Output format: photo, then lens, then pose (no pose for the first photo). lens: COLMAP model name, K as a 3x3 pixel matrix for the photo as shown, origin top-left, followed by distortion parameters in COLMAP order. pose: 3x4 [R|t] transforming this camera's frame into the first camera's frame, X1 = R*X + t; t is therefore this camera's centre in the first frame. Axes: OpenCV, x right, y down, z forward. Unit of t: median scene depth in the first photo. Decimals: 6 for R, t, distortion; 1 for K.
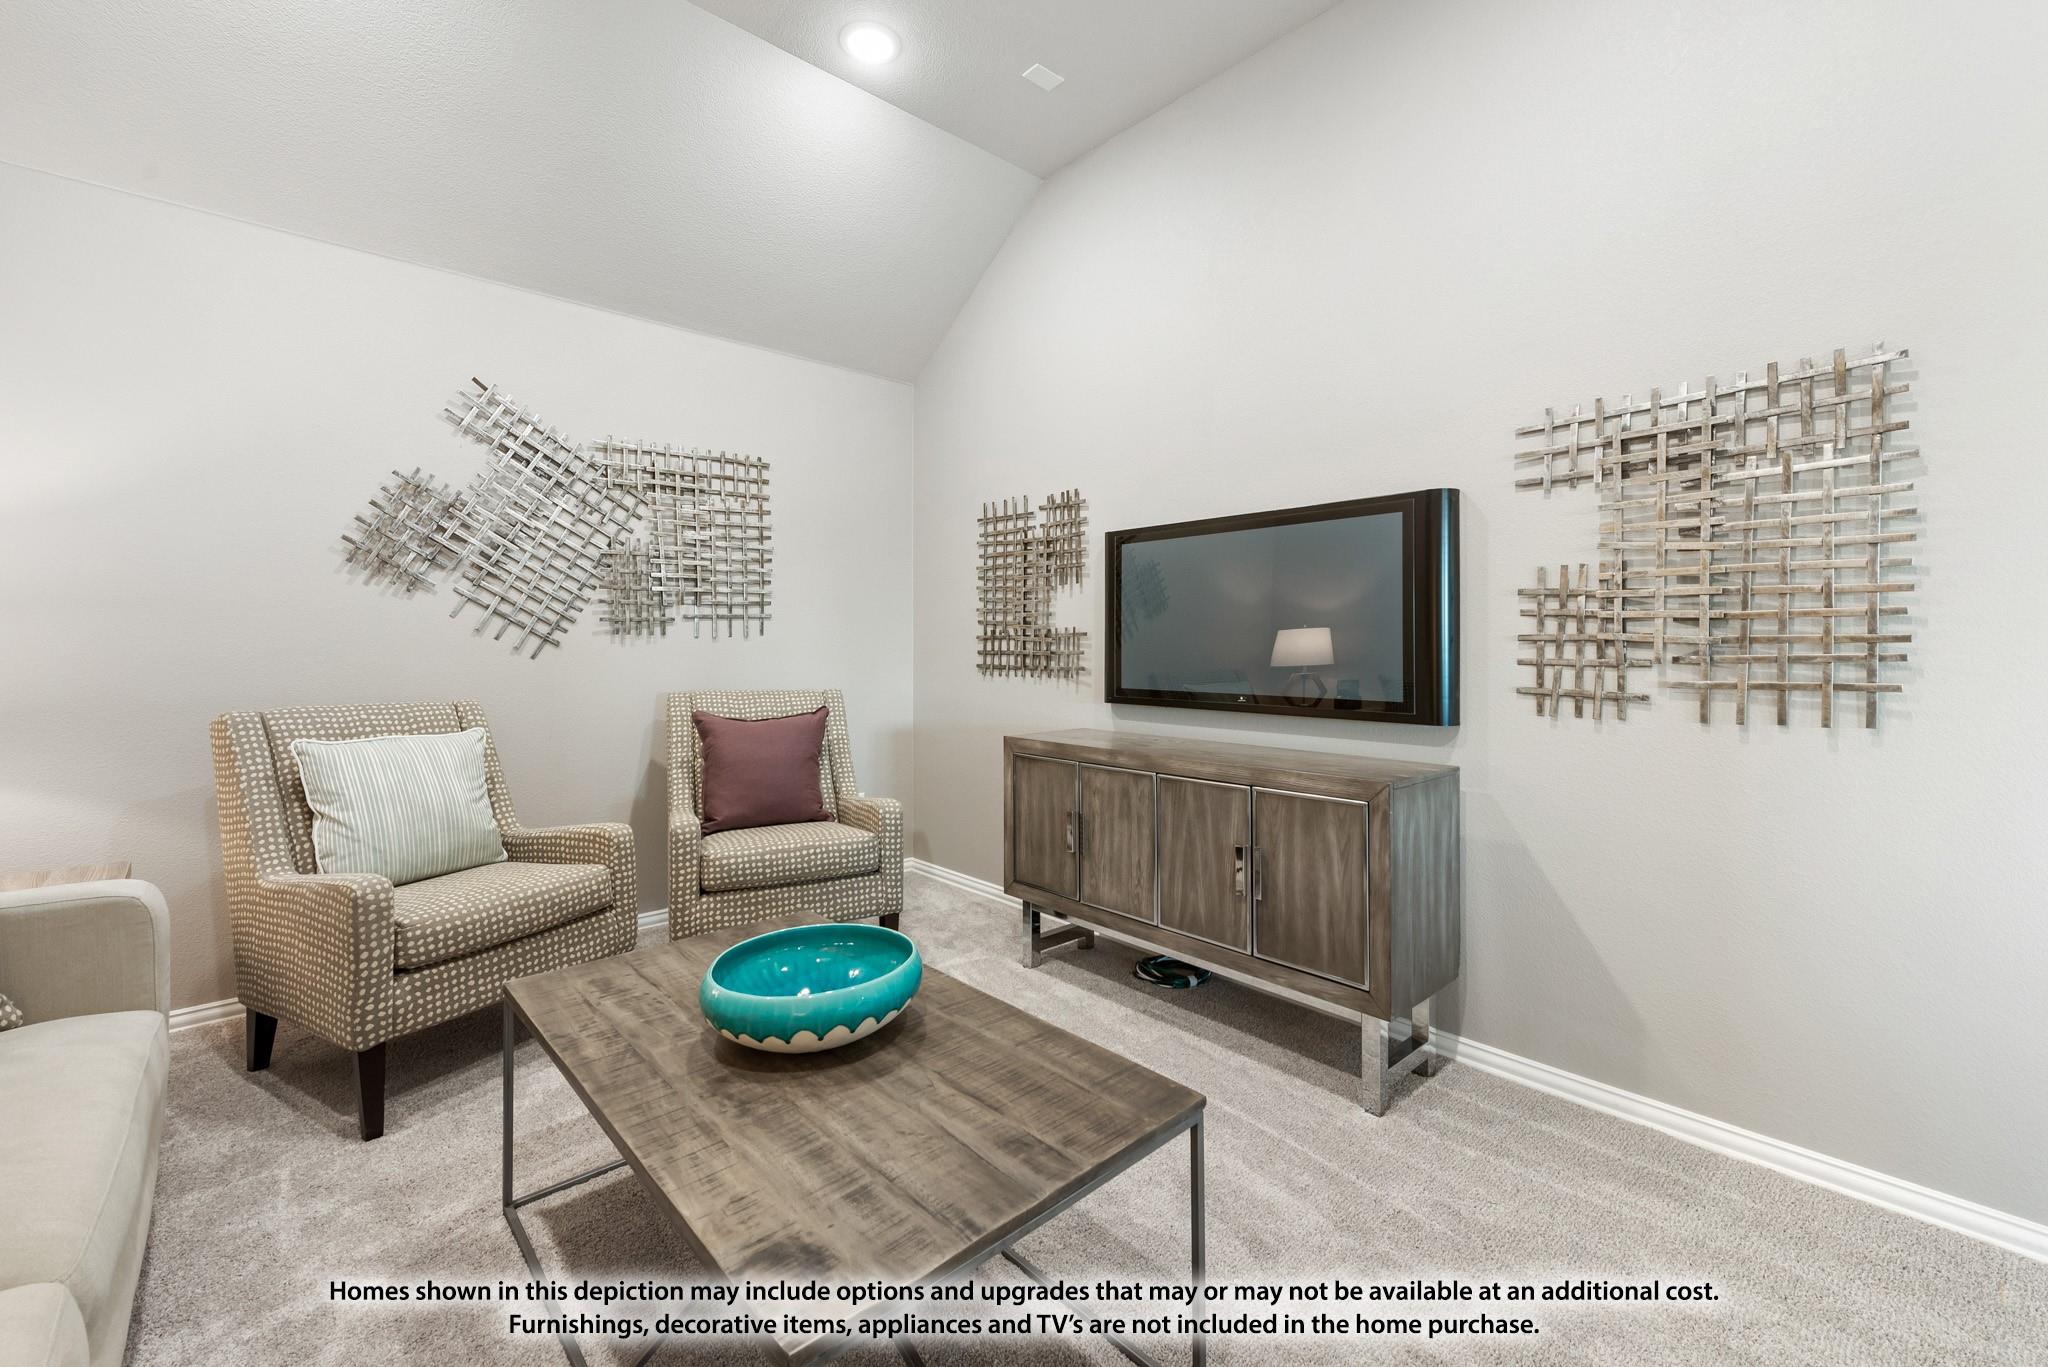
lens RADIAL K [[857.4, 0, 1026.0], [0, 857.4, 648.9], [0, 0, 1]] dist [0.000264, -0.000119]
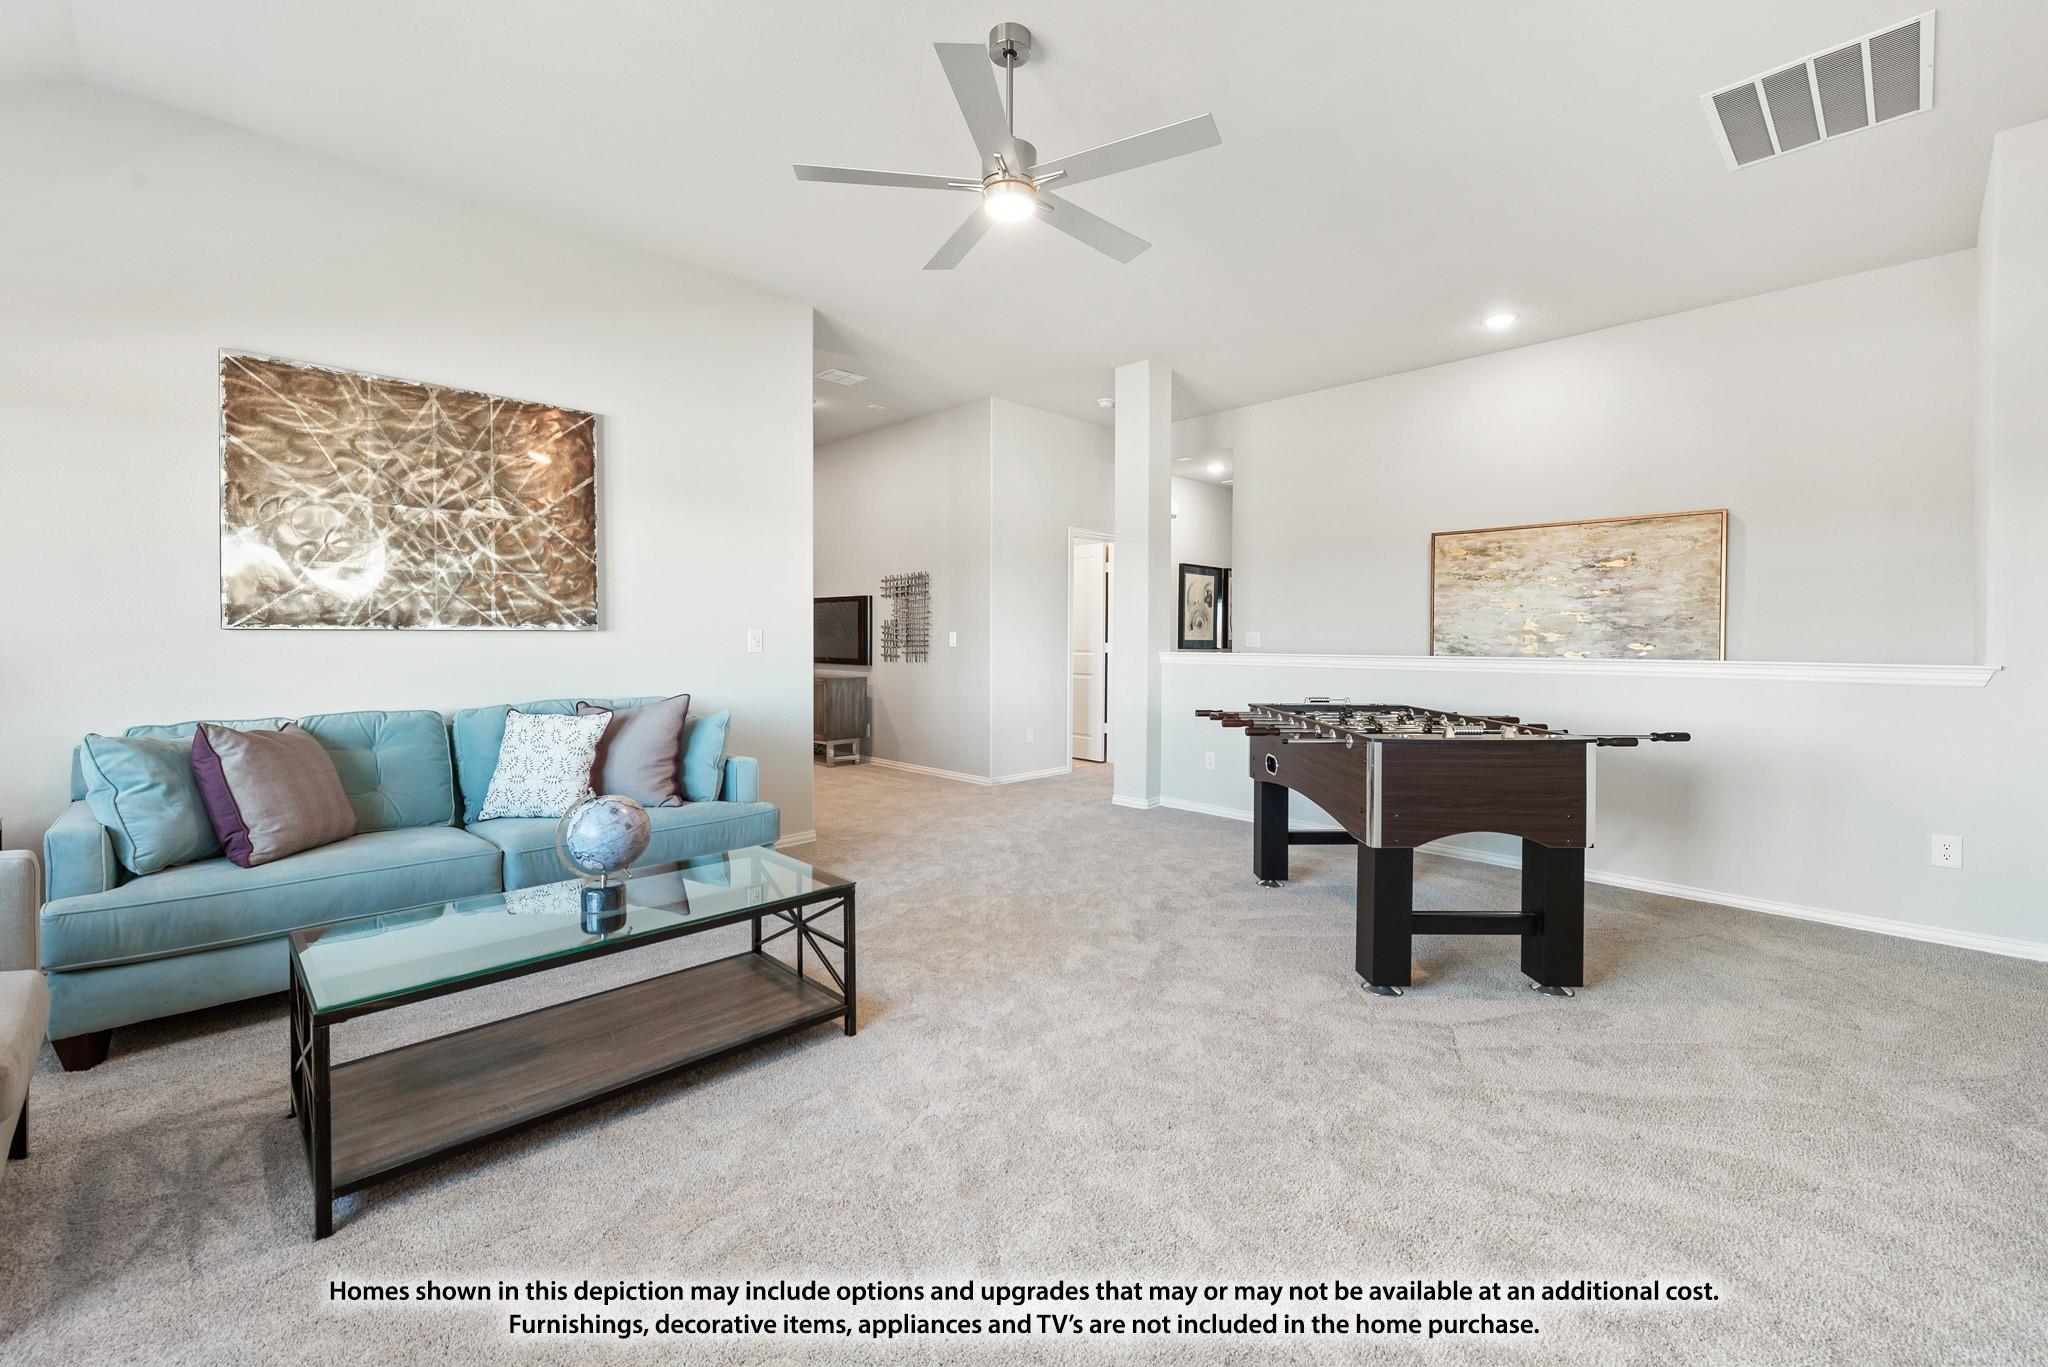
lens RADIAL K [[857.4, 0, 1026.0], [0, 857.4, 648.9], [0, 0, 1]] dist [0.000264, -0.000119]
pose [[0.999117, 0.004925, 0.041728, 0.990006], [-0.005391, 0.999924, 0.011081, -0.016641], [-0.041670, -0.011296, 0.999068, -2.447236]]
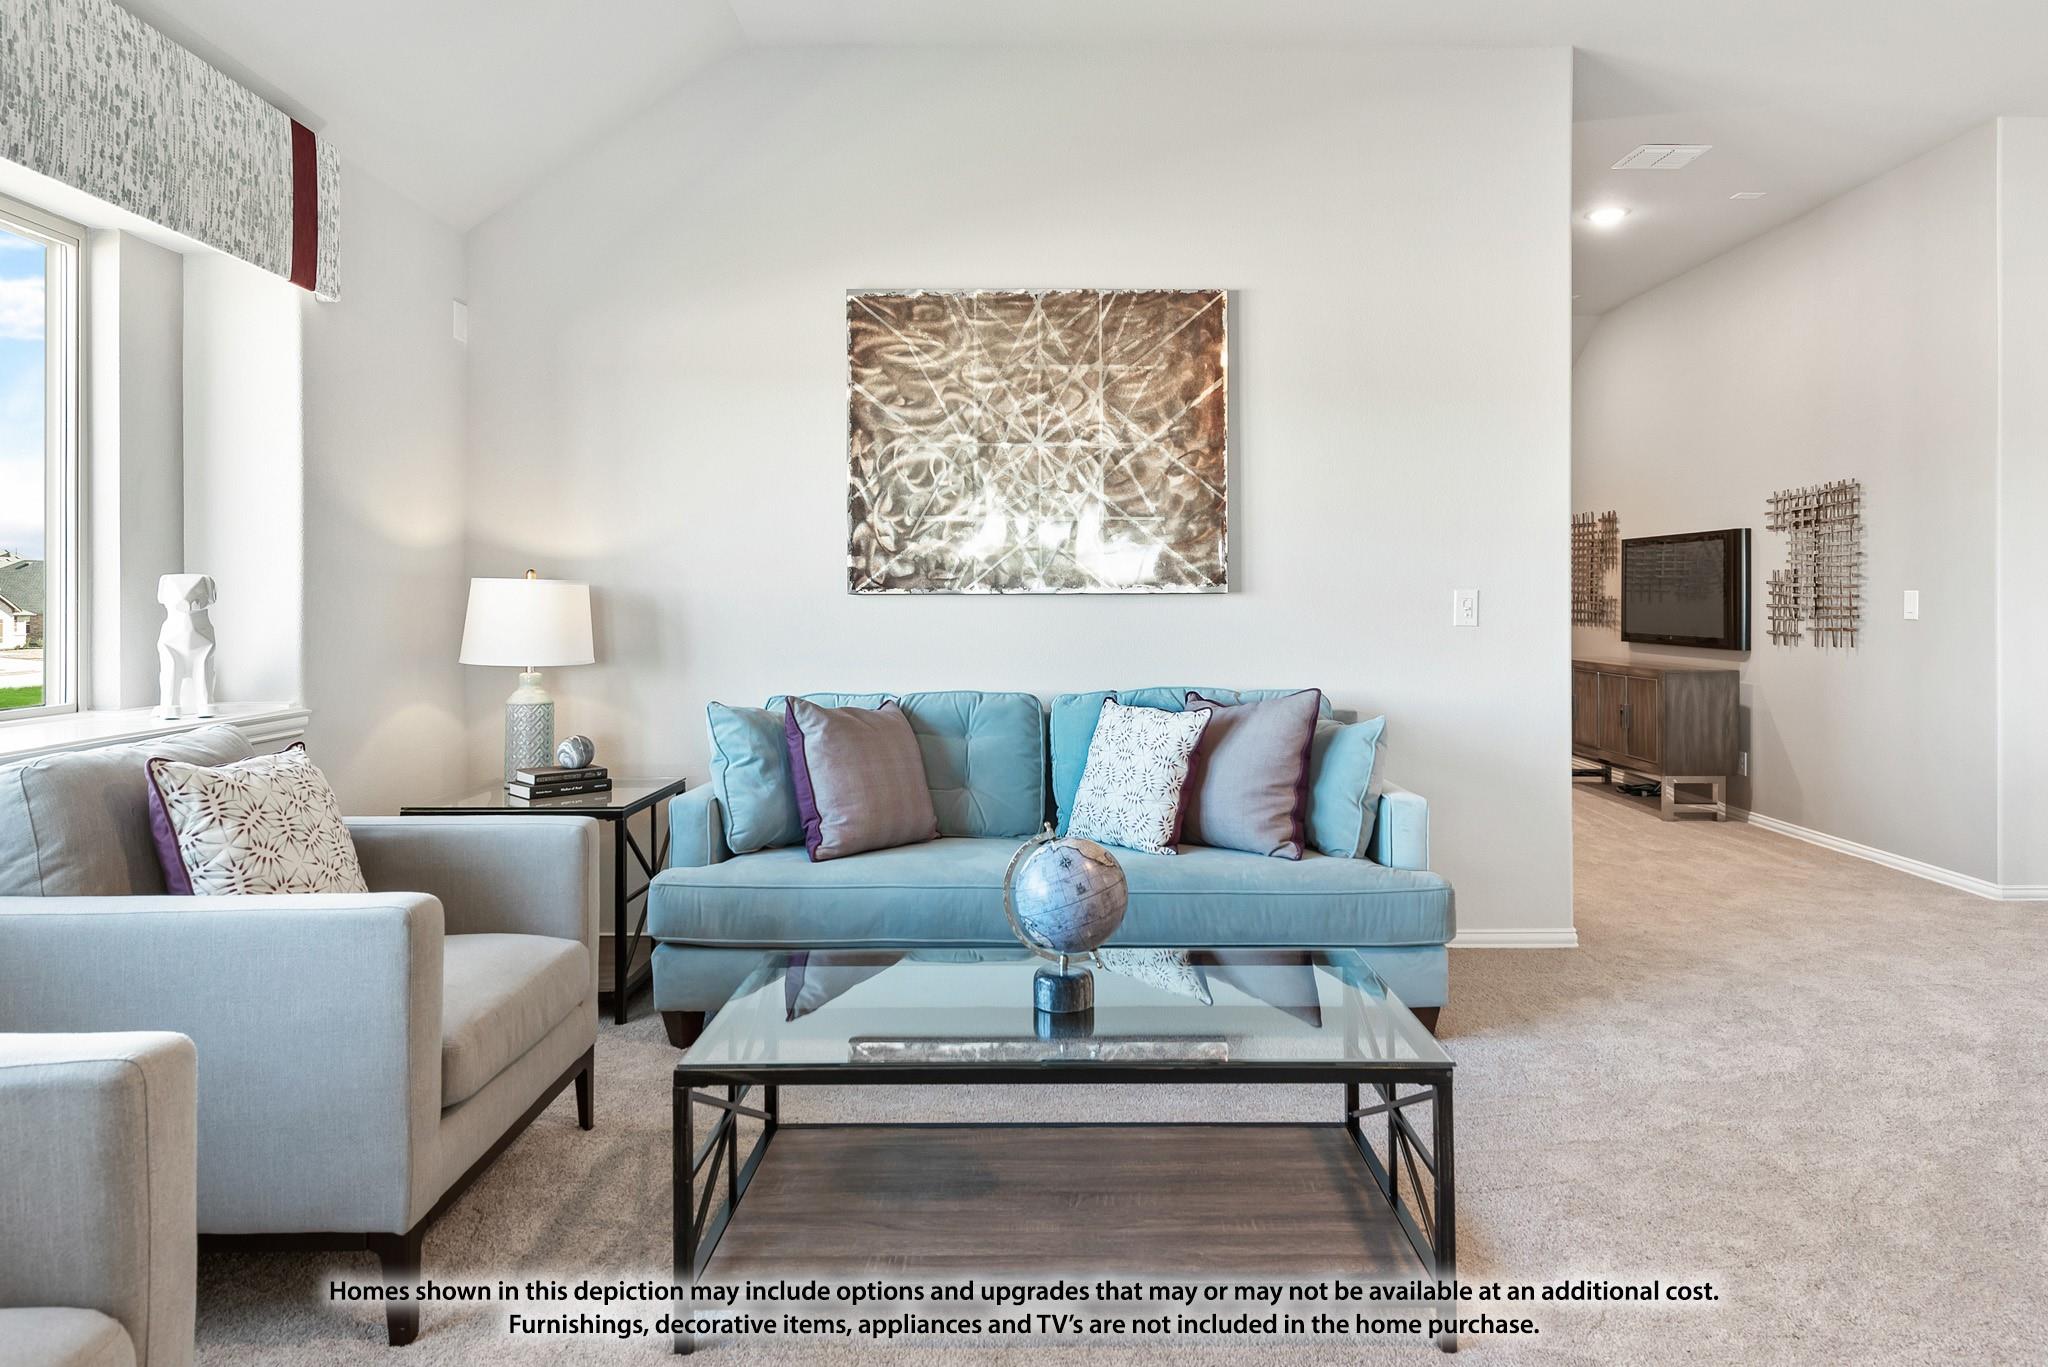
lens RADIAL K [[1206.5, 0, 1027.5], [0, 1206.5, 598.2], [0, 0, 1]] dist [0.018633, -0.010707]
pose [[0.741104, 0.001109, -0.671389, 1.155316], [-0.003276, 0.999993, -0.001965, -0.017805], [0.671382, 0.003656, 0.741103, -2.155913]]
